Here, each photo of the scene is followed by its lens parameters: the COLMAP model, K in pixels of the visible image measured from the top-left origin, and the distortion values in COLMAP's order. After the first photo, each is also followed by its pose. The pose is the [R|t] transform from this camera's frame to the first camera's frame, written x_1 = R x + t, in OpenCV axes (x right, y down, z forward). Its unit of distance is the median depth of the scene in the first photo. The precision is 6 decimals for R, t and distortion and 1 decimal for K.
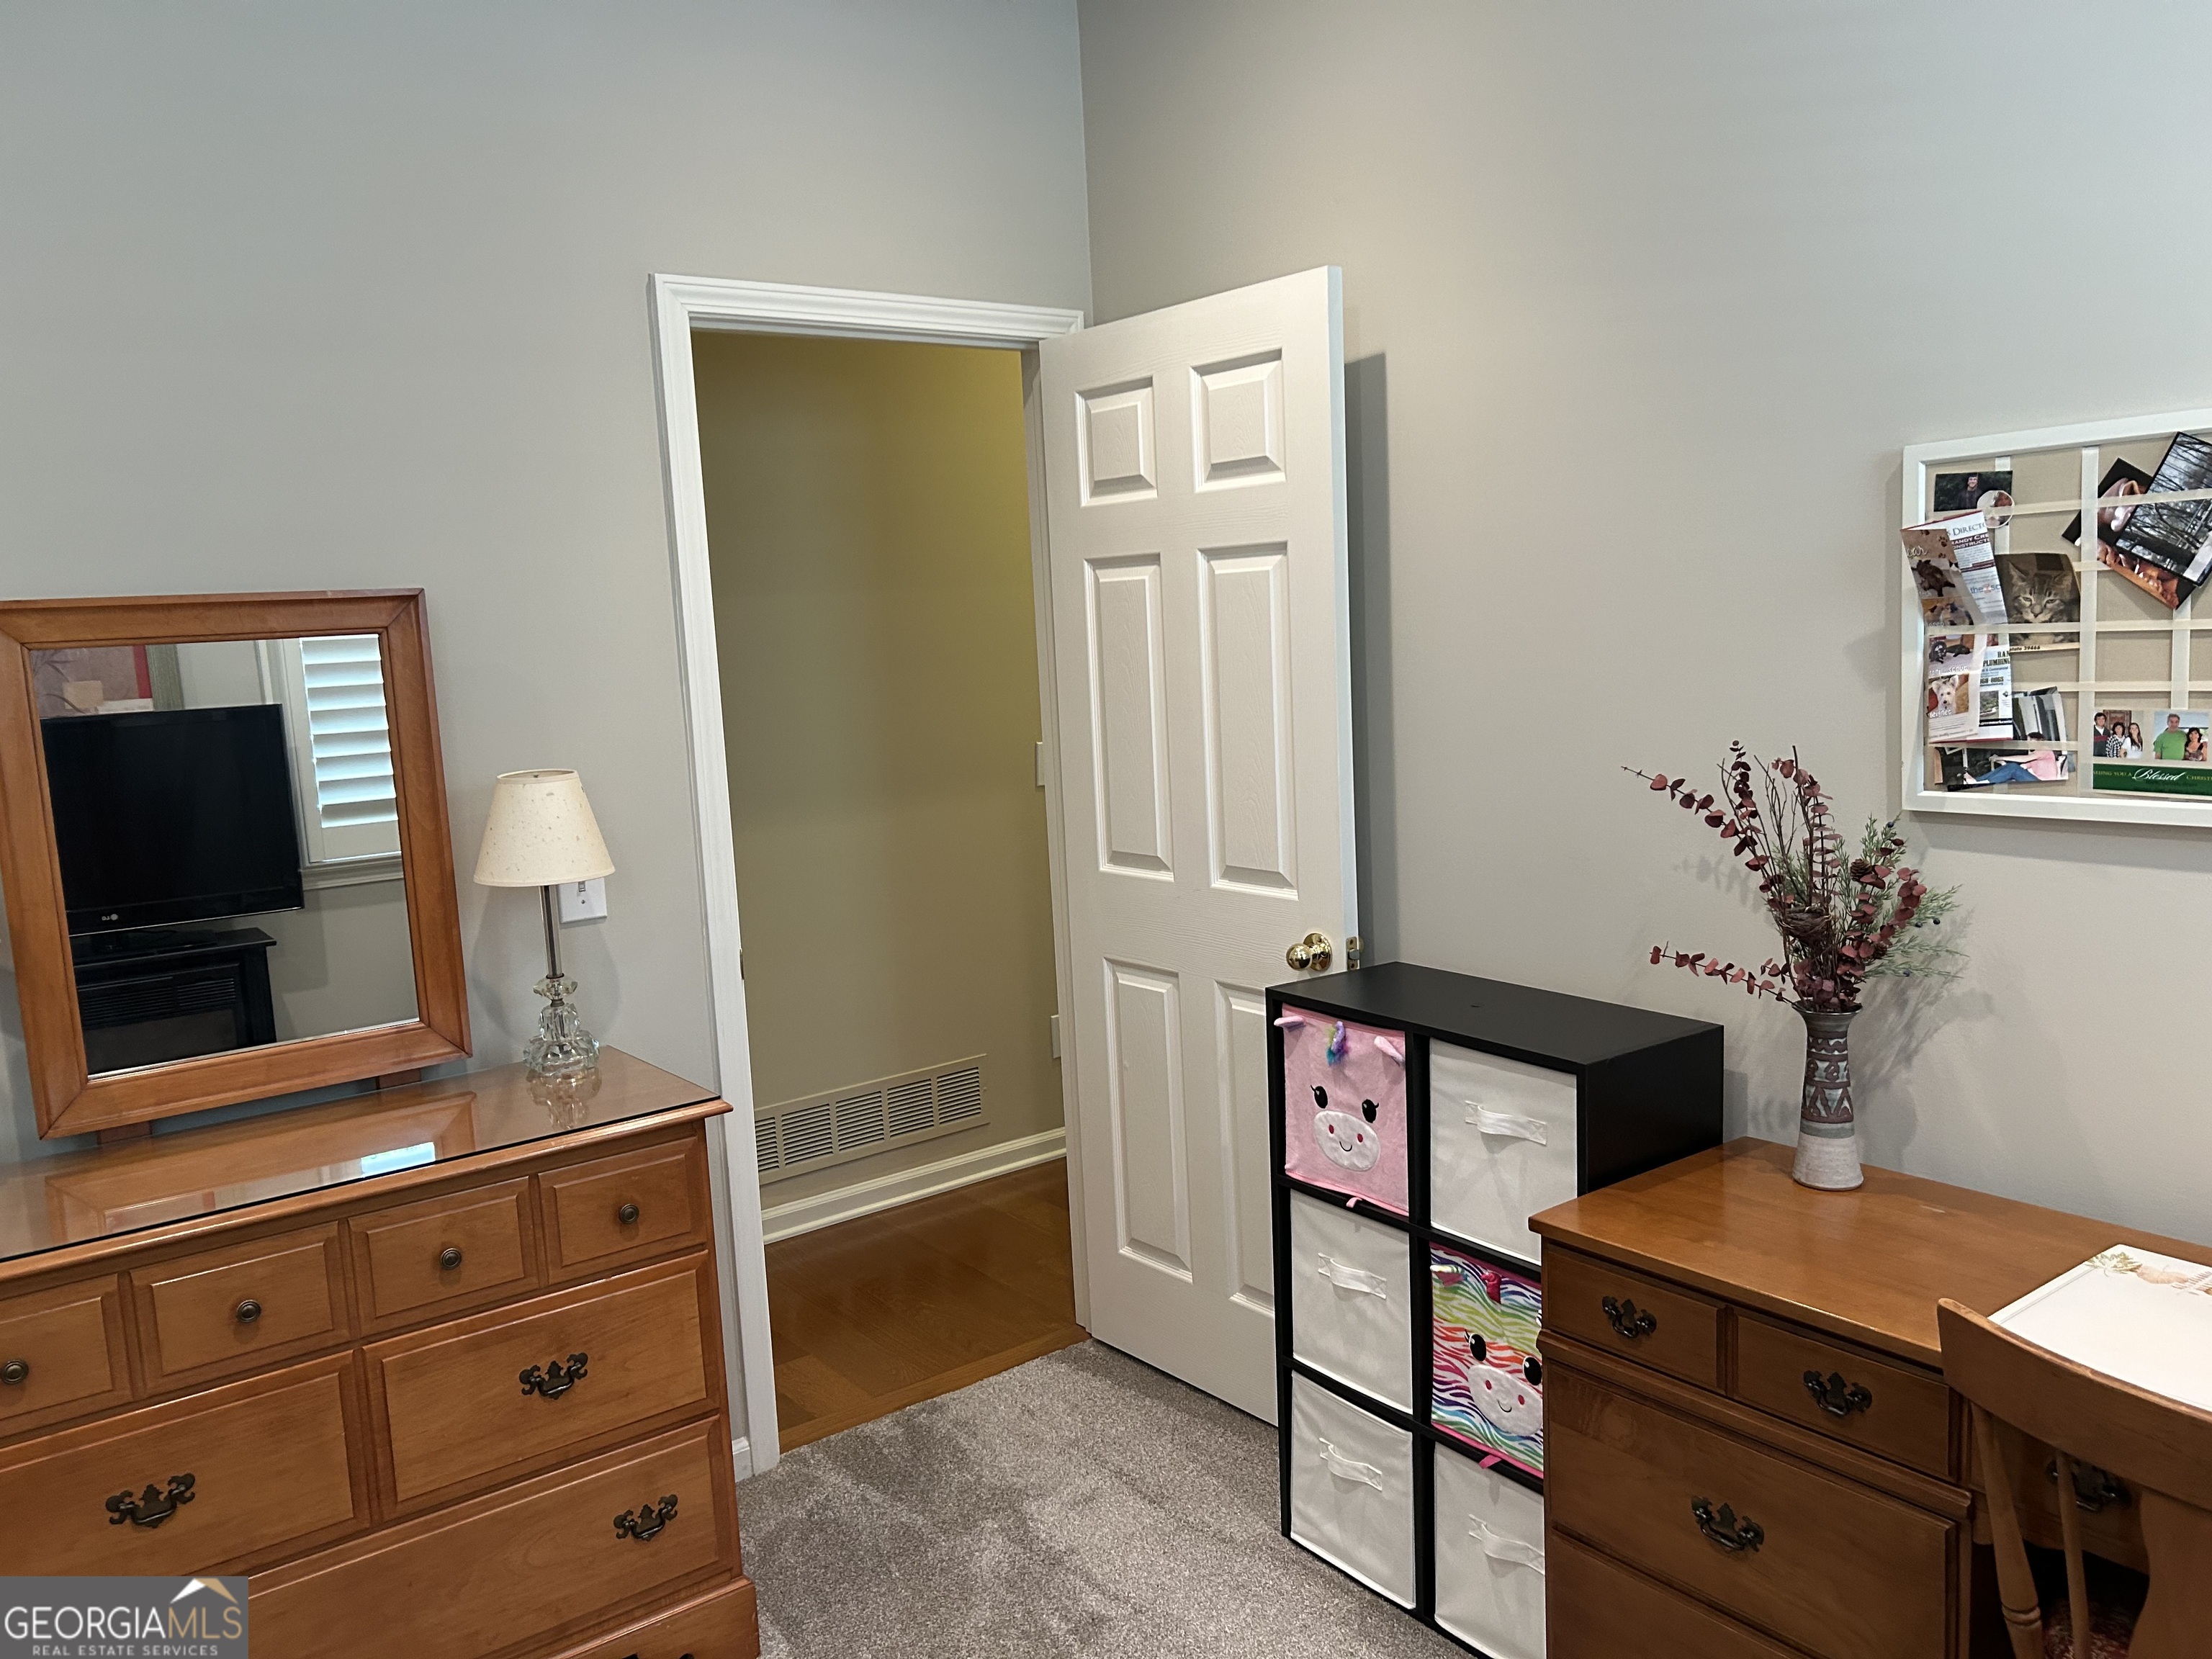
lens RADIAL K [[1676.5, 0, 1094.7], [0, 1676.5, 820.3], [0, 0, 1]] dist [0.093748, -0.103120]
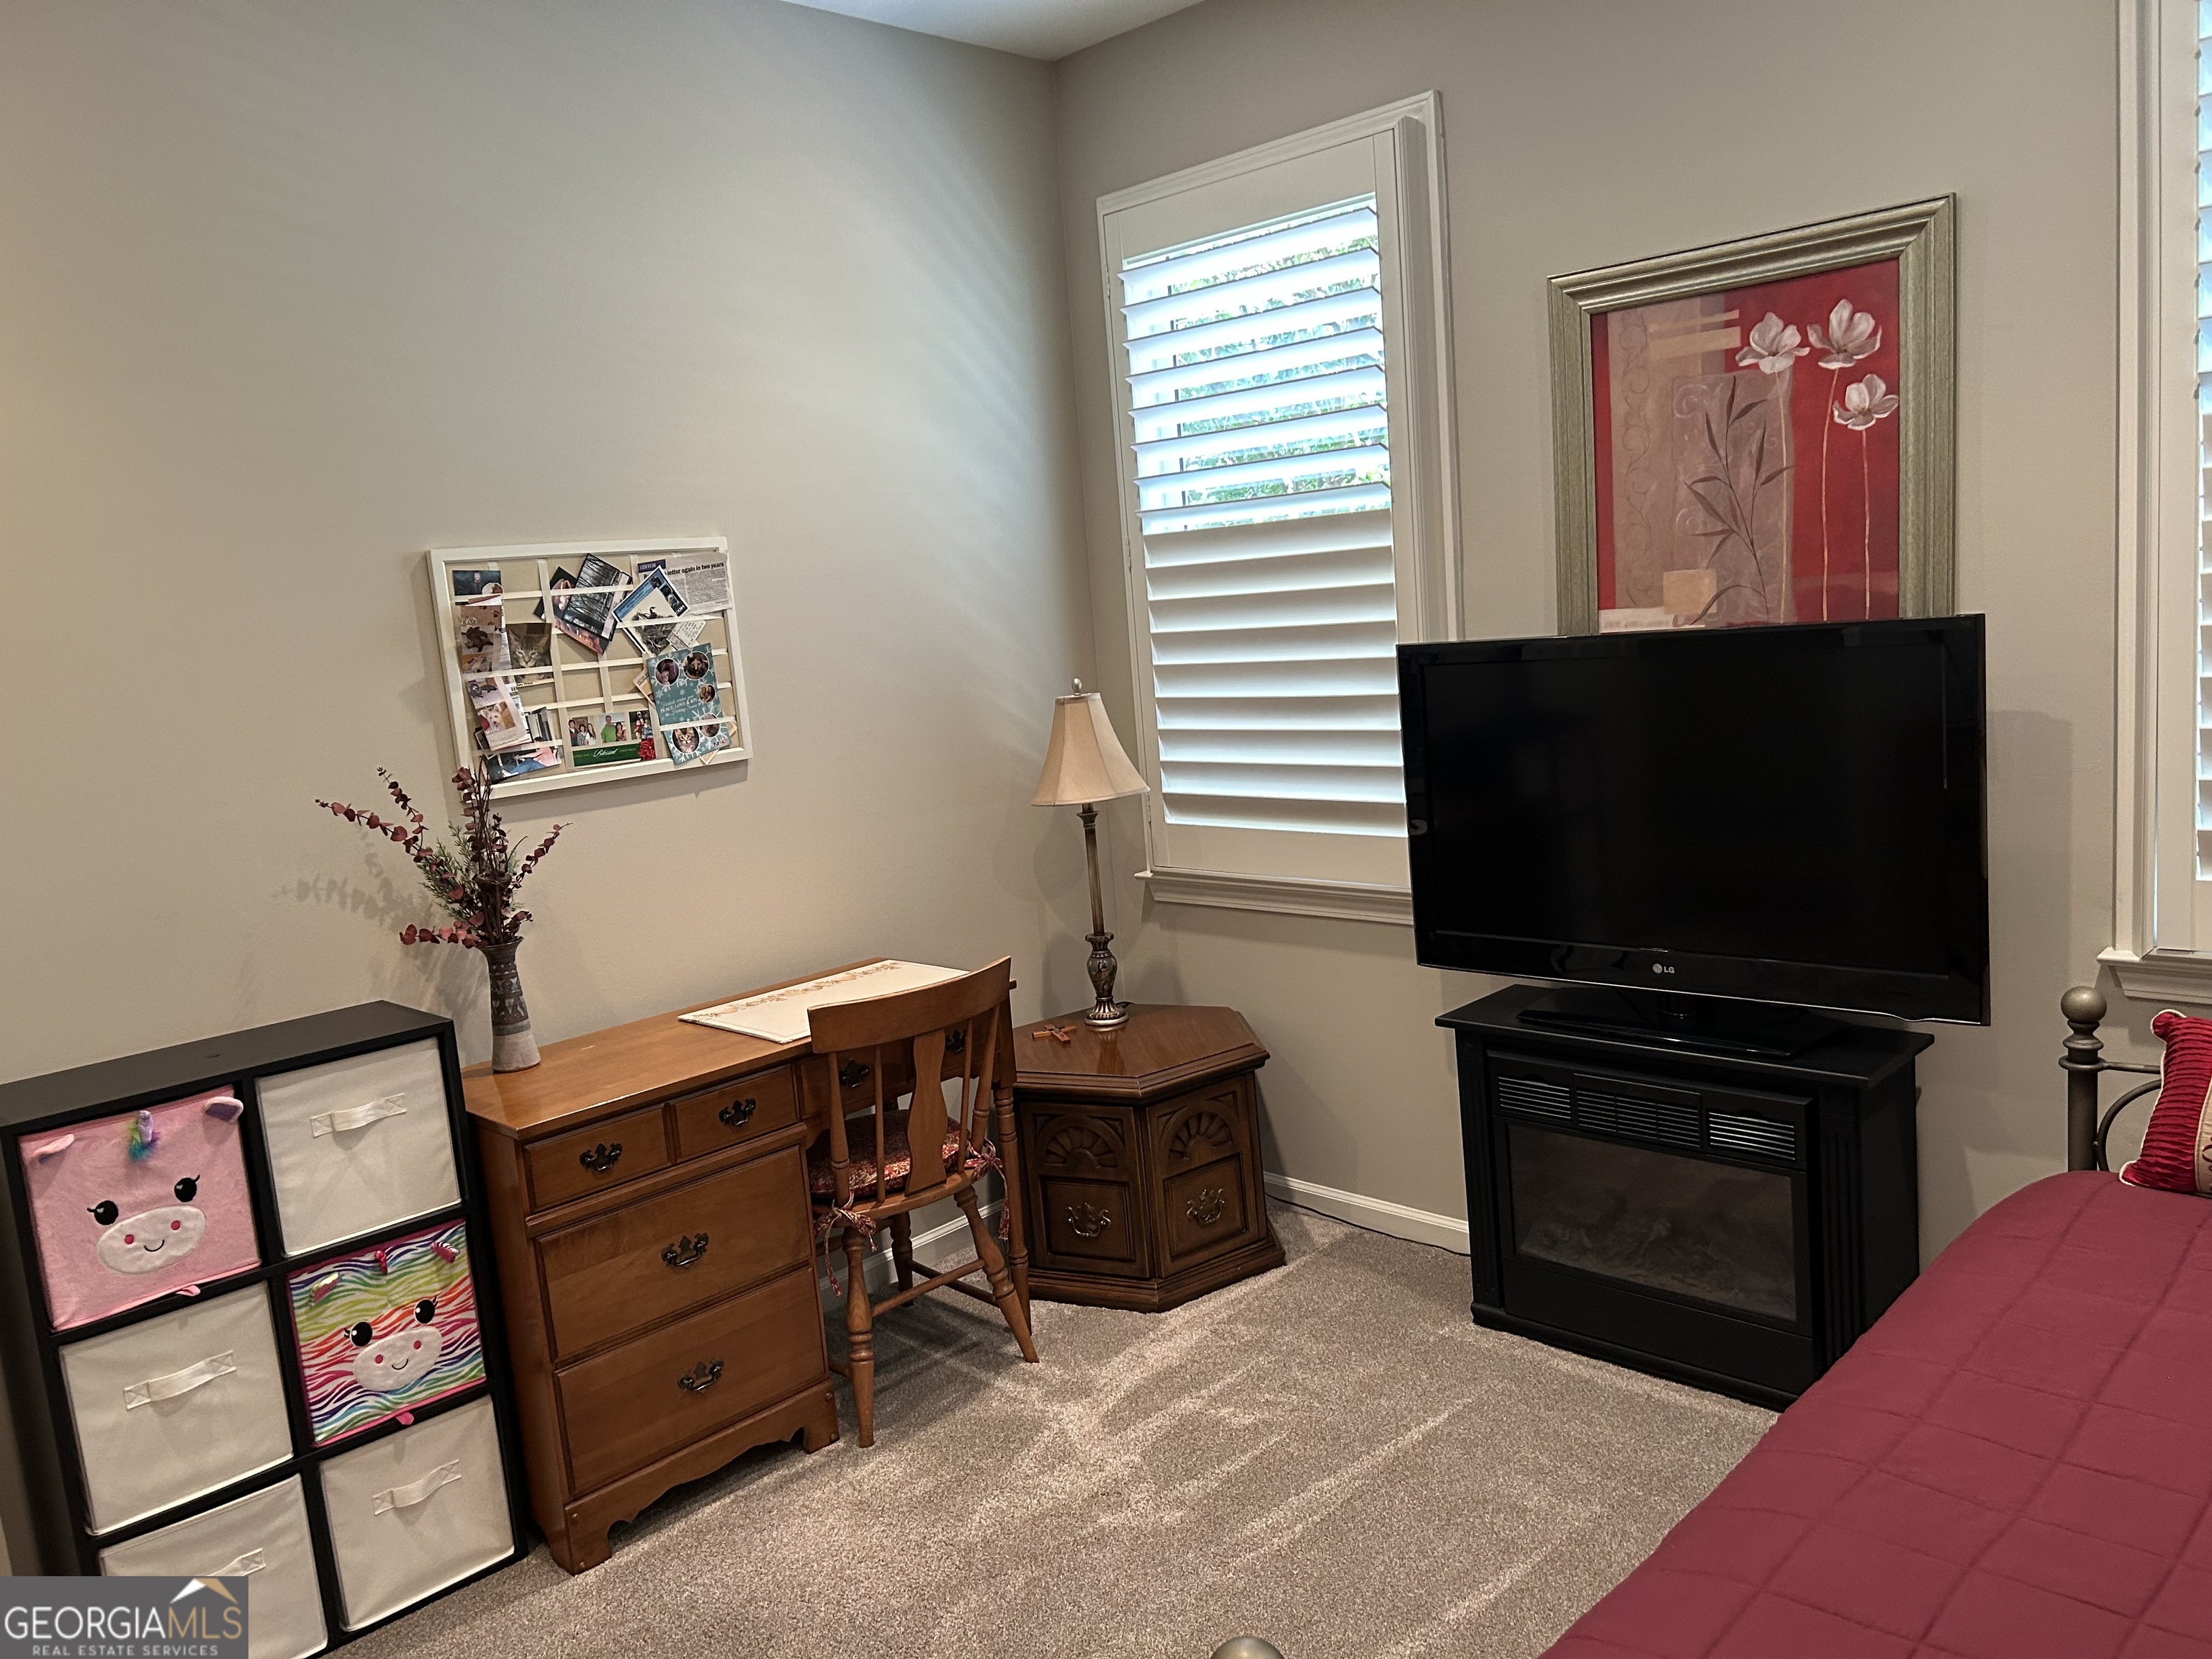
lens RADIAL K [[1676.5, 0, 1094.7], [0, 1676.5, 820.3], [0, 0, 1]] dist [0.093748, -0.103120]
pose [[-0.141290, -0.070766, 0.987436, -1.061445], [0.211356, 0.972288, 0.099923, -0.024331], [-0.967143, 0.222818, -0.122418, 0.712706]]
